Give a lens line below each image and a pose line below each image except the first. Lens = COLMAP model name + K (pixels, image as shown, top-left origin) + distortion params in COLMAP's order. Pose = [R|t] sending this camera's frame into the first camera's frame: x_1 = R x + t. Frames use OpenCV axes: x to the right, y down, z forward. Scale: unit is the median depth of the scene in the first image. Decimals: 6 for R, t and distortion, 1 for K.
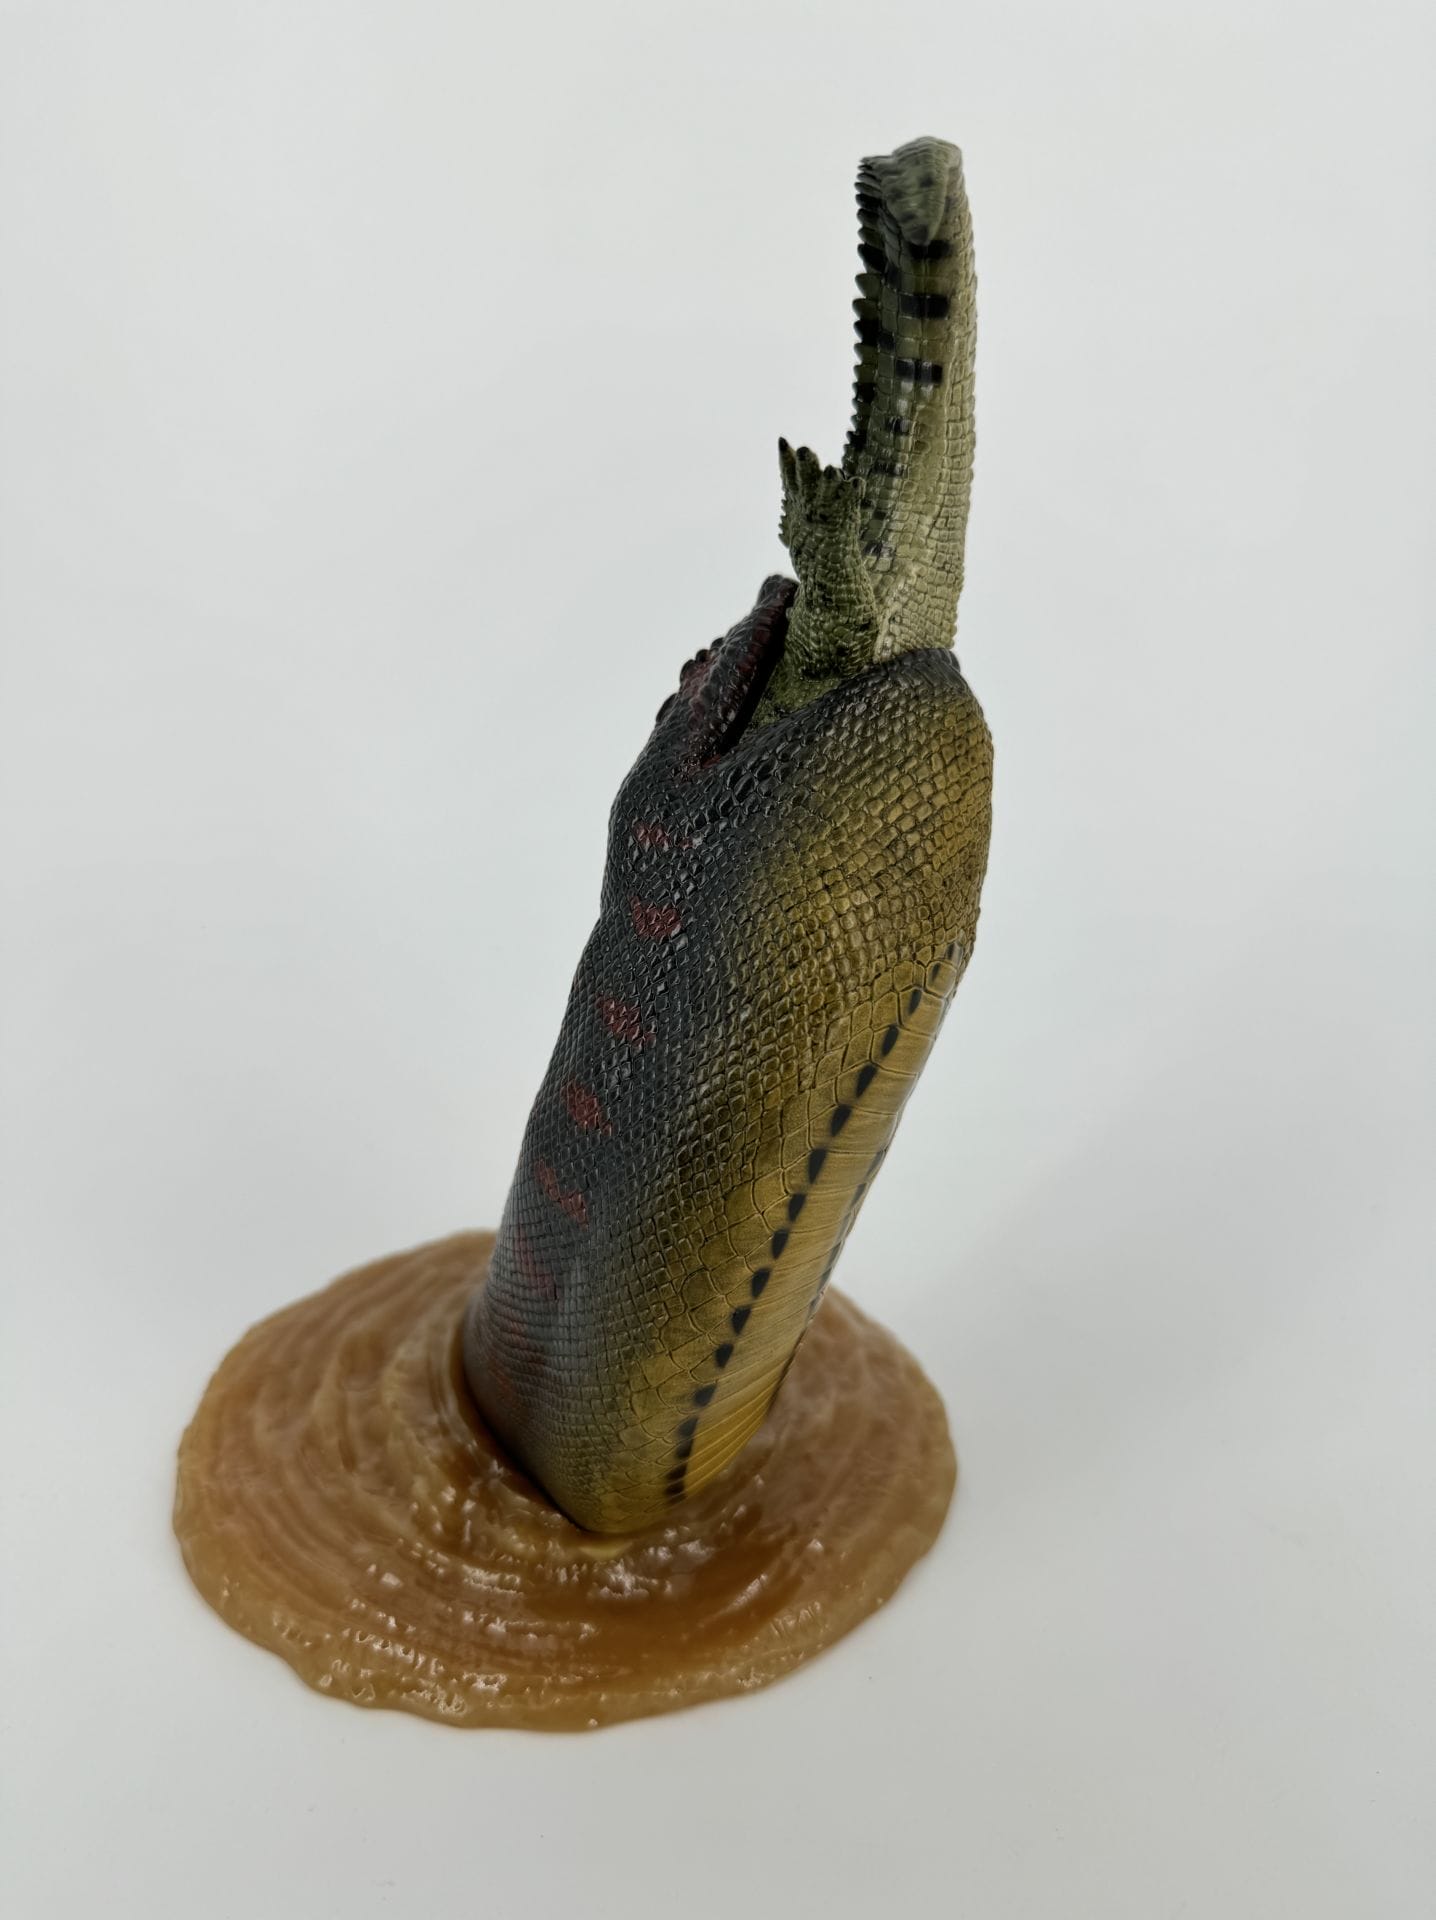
lens RADIAL K [[1360.2, 0, 720.5], [0, 1360.2, 953.6], [0, 0, 1]] dist [0.024431, -0.090800]
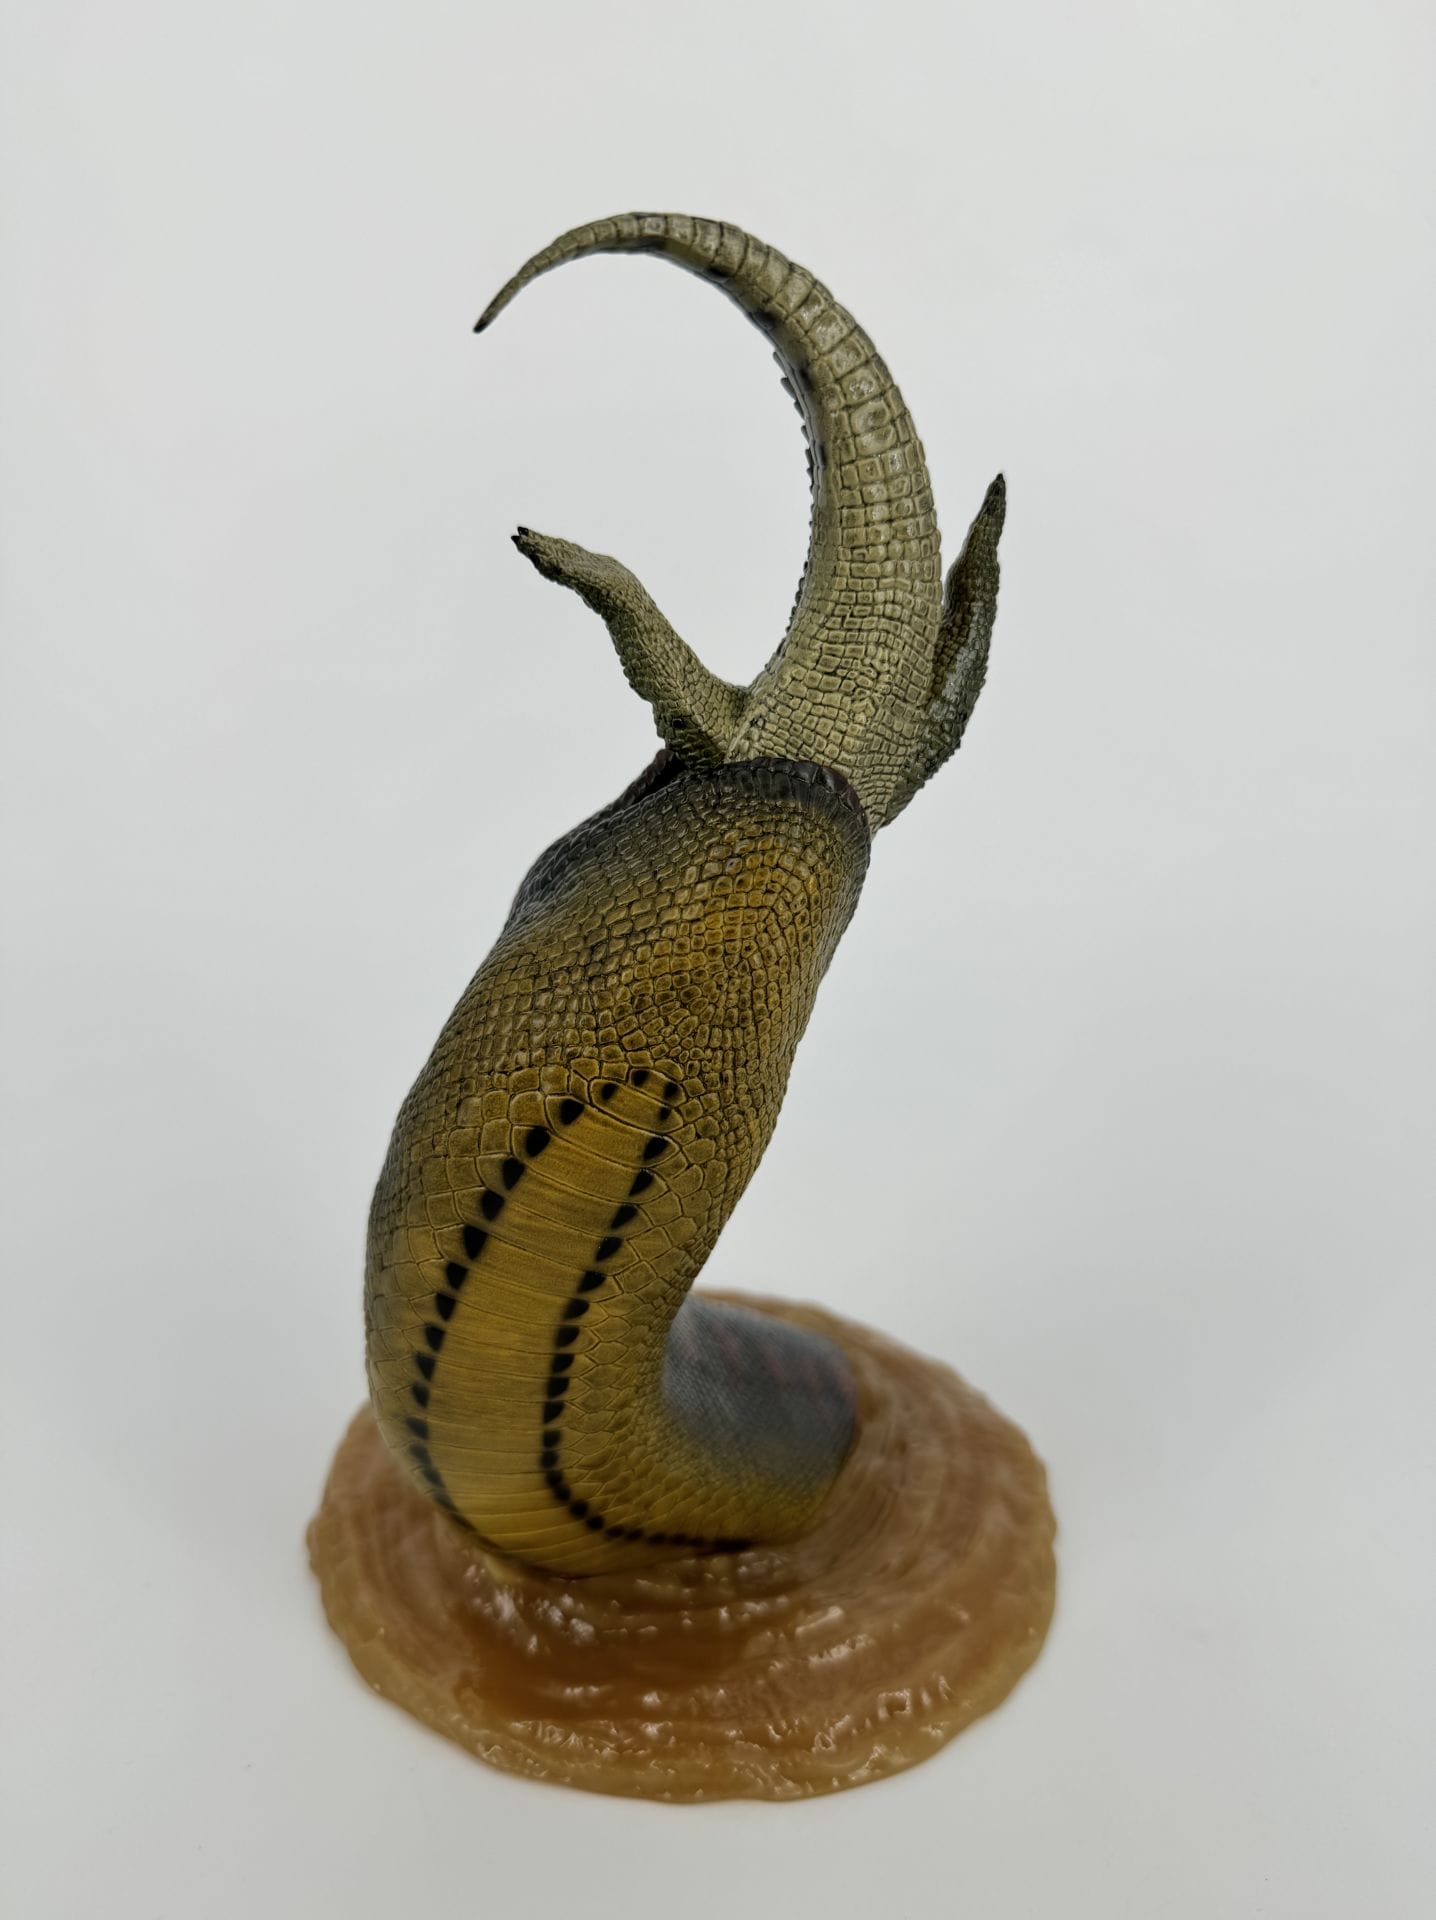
lens RADIAL K [[1360.2, 0, 720.8], [0, 1360.2, 961.7], [0, 0, 1]] dist [0.024431, -0.090800]
pose [[0.633036, 0.218643, -0.742604, 0.822865], [-0.275315, 0.960155, 0.048002, -0.128744], [0.723510, 0.174063, 0.668009, 0.400397]]
